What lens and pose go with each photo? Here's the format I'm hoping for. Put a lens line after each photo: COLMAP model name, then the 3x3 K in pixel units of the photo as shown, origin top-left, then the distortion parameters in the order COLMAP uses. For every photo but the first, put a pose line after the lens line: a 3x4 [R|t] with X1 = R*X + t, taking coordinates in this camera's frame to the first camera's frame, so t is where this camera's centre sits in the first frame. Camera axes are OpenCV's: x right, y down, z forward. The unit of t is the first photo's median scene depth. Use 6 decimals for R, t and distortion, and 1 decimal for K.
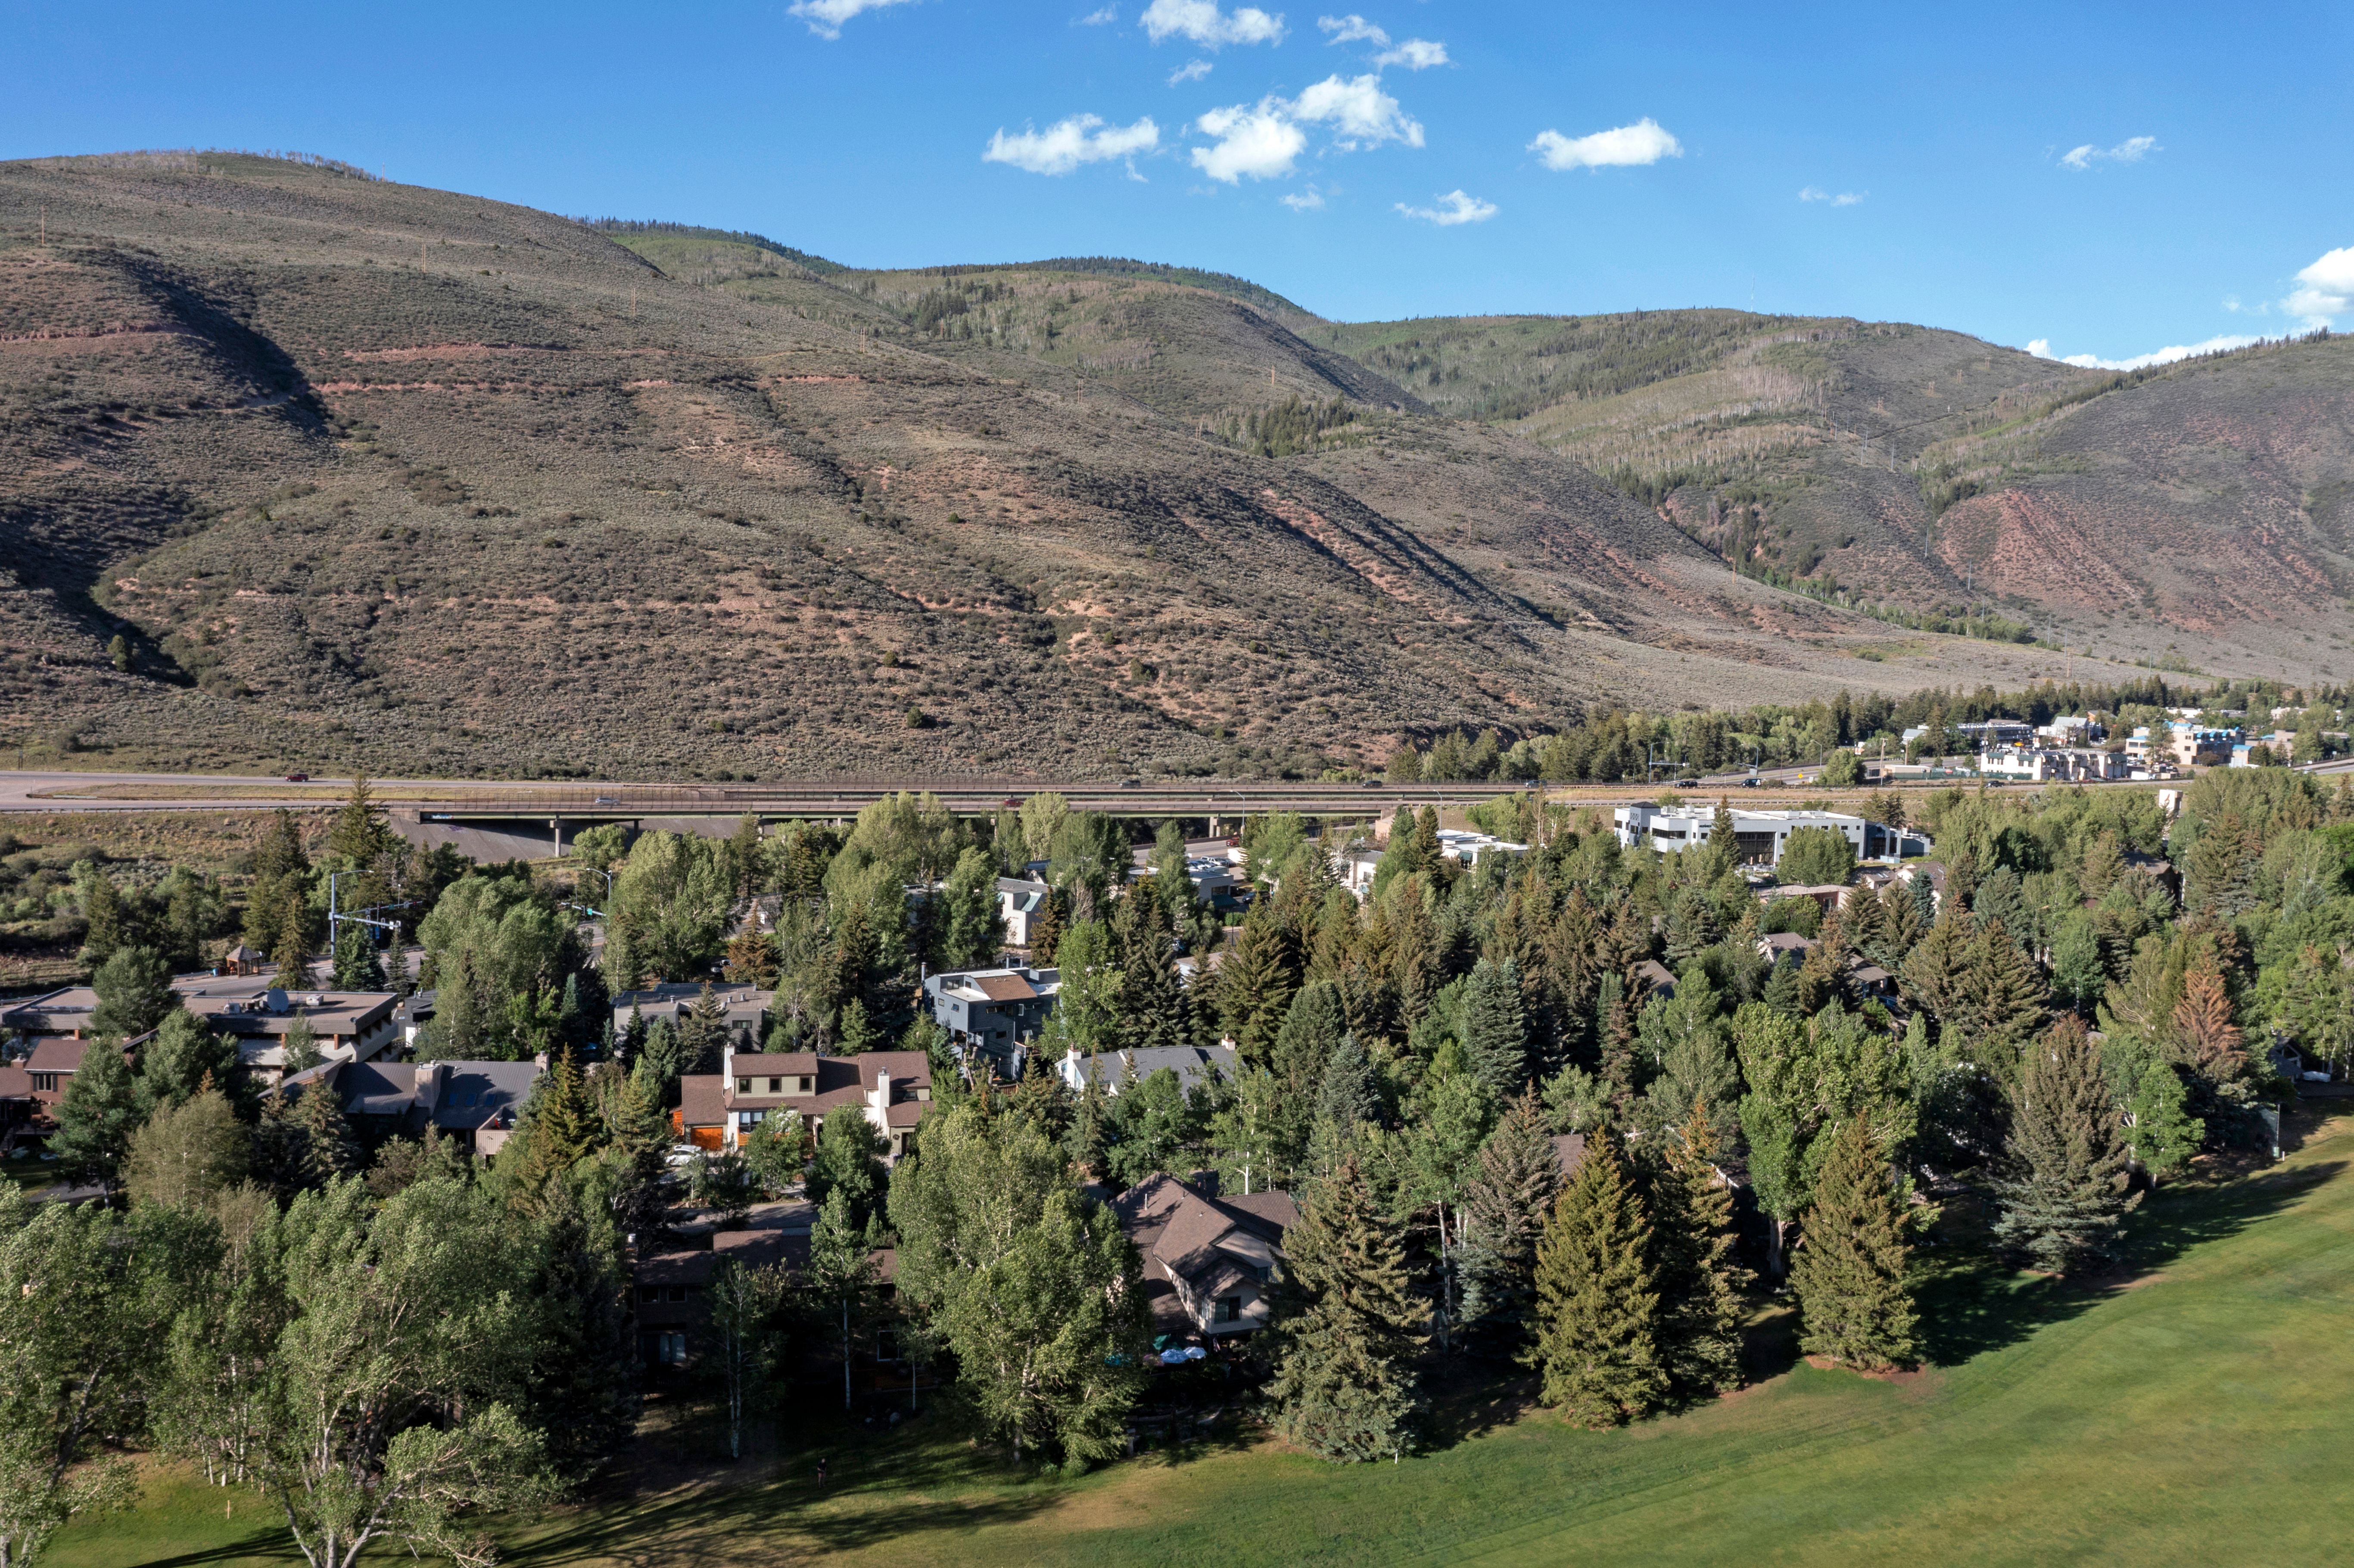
lens RADIAL K [[1976.8, 0, 1177.0], [0, 1976.8, 784.0], [0, 0, 1]] dist [-0.001747, 0.004074]
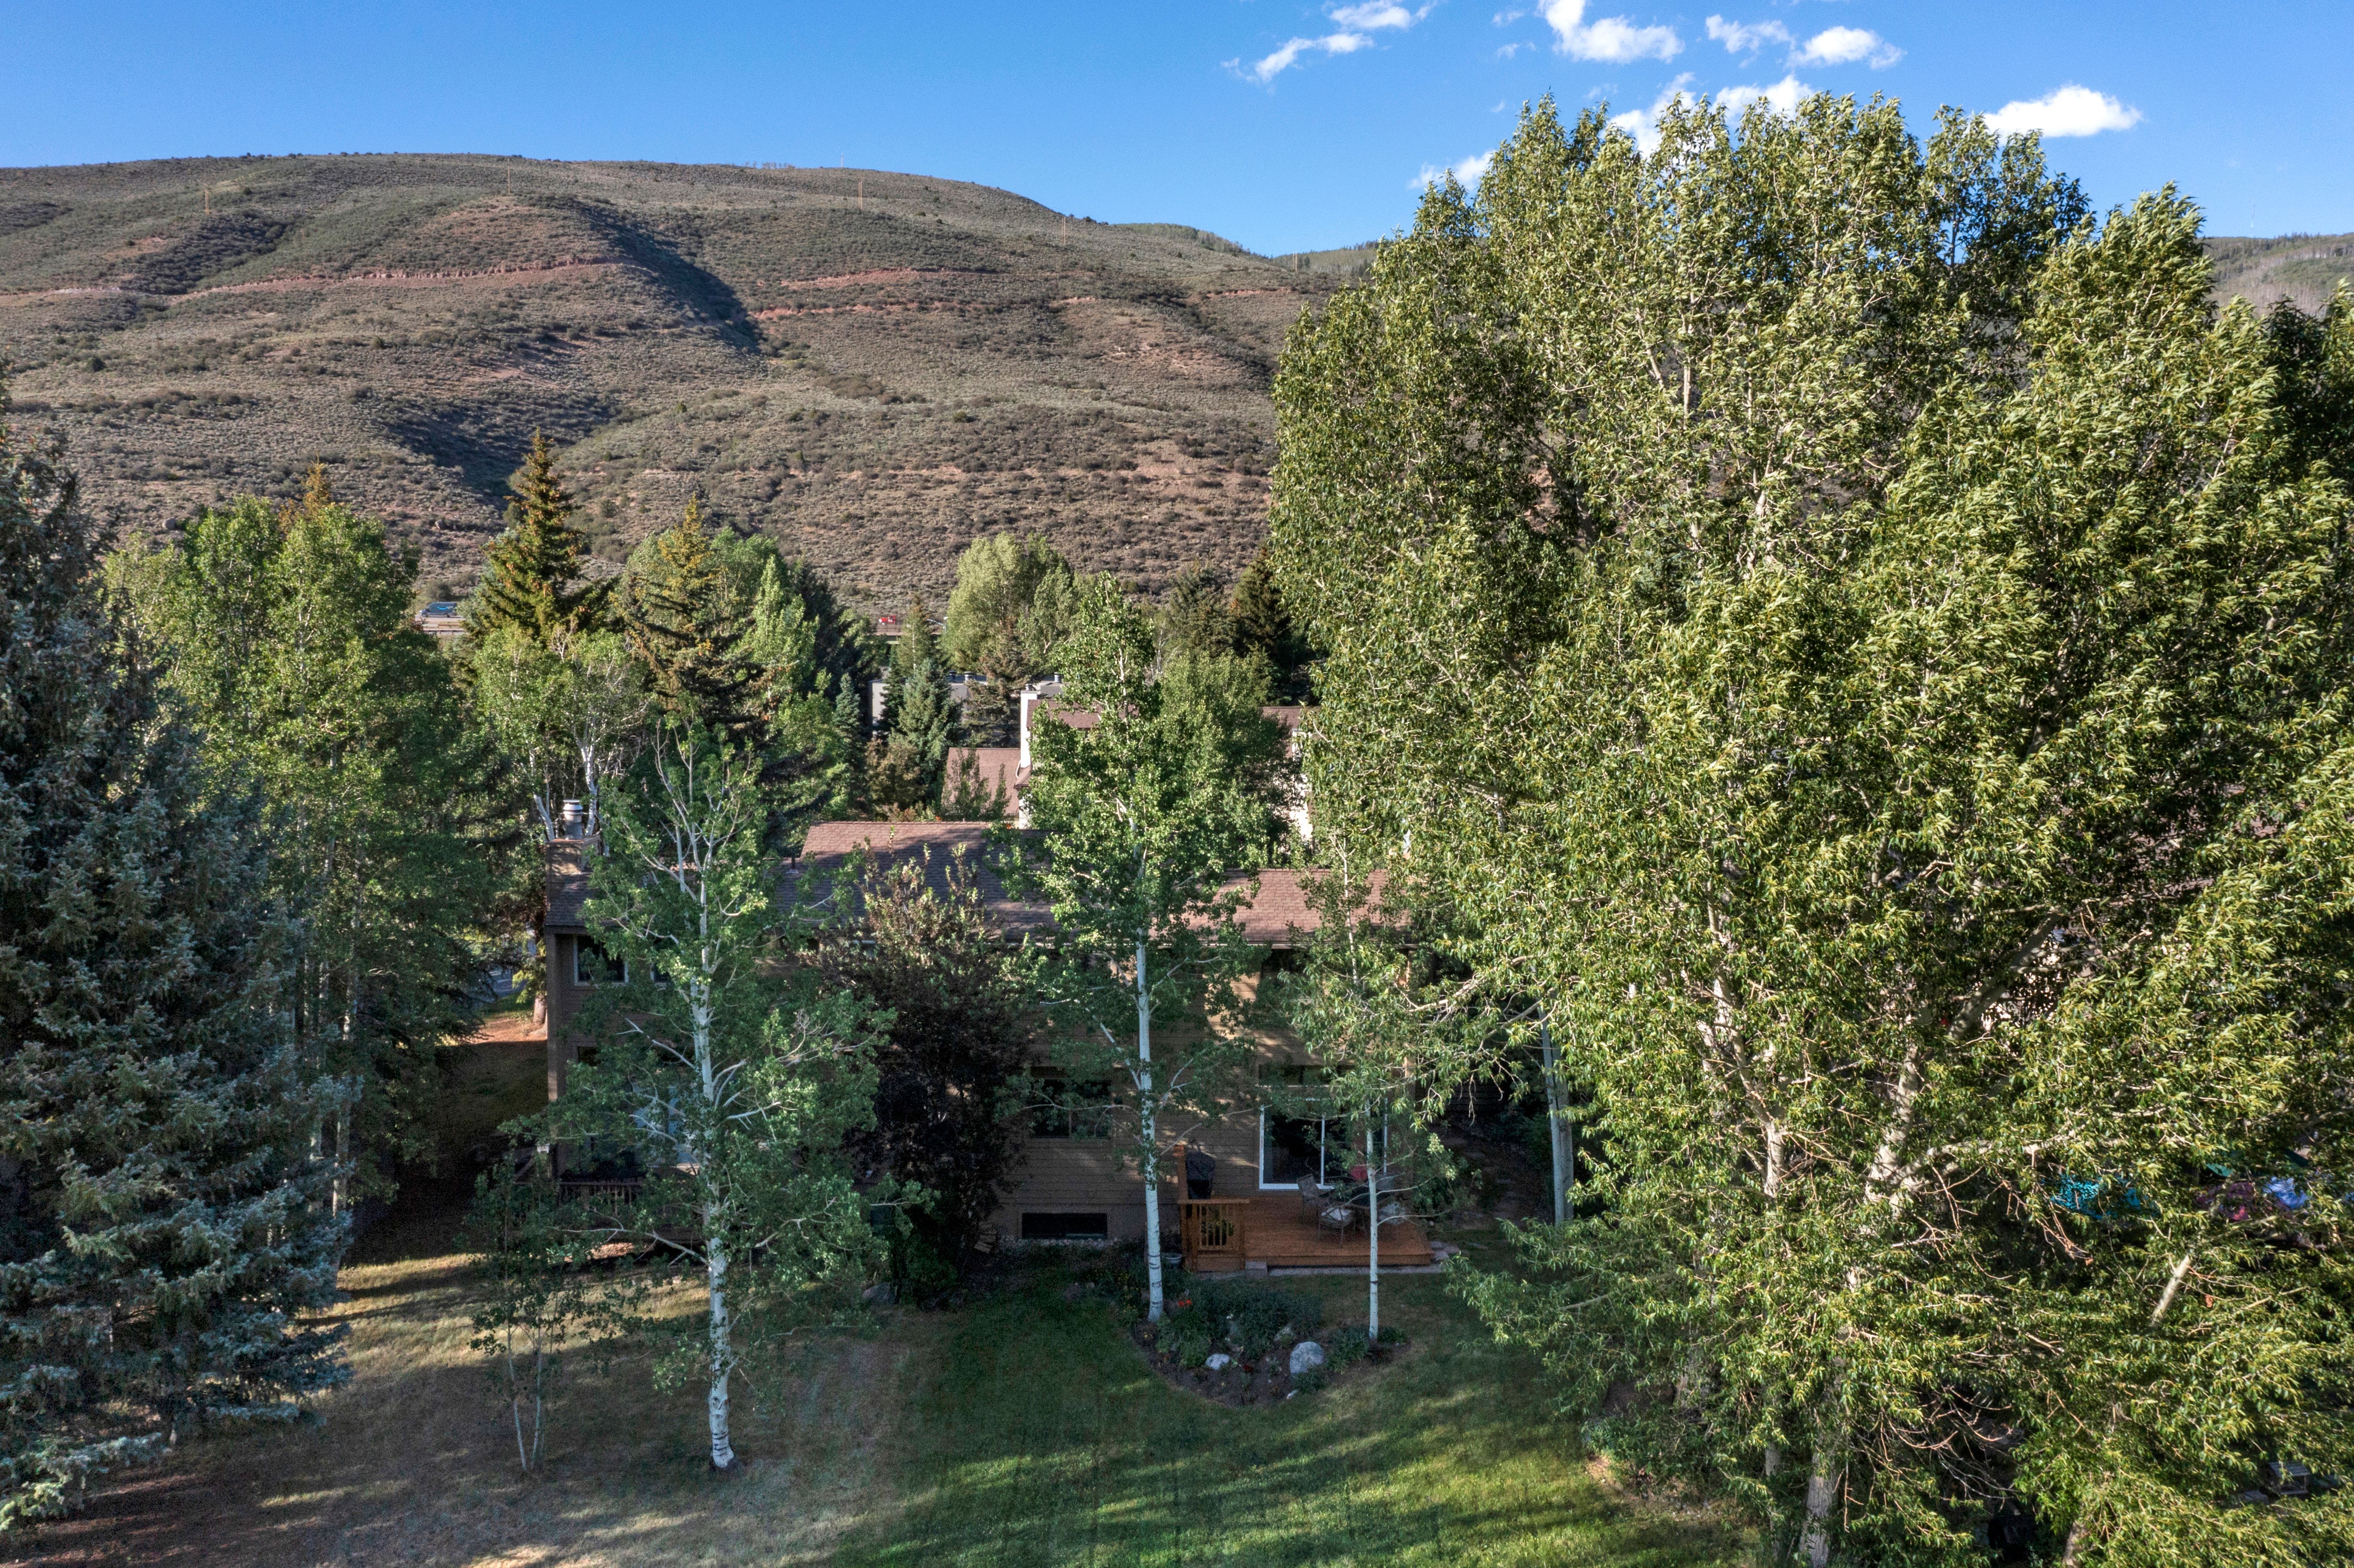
lens RADIAL K [[1934.0, 0, 1167.3], [0, 1934.0, 785.8], [0, 0, 1]] dist [0.000030, -0.006531]
pose [[0.974256, -0.006440, -0.225354, -0.018221], [0.008933, 0.999910, 0.010045, 0.043507], [0.225269, -0.011800, 0.974225, 0.133796]]
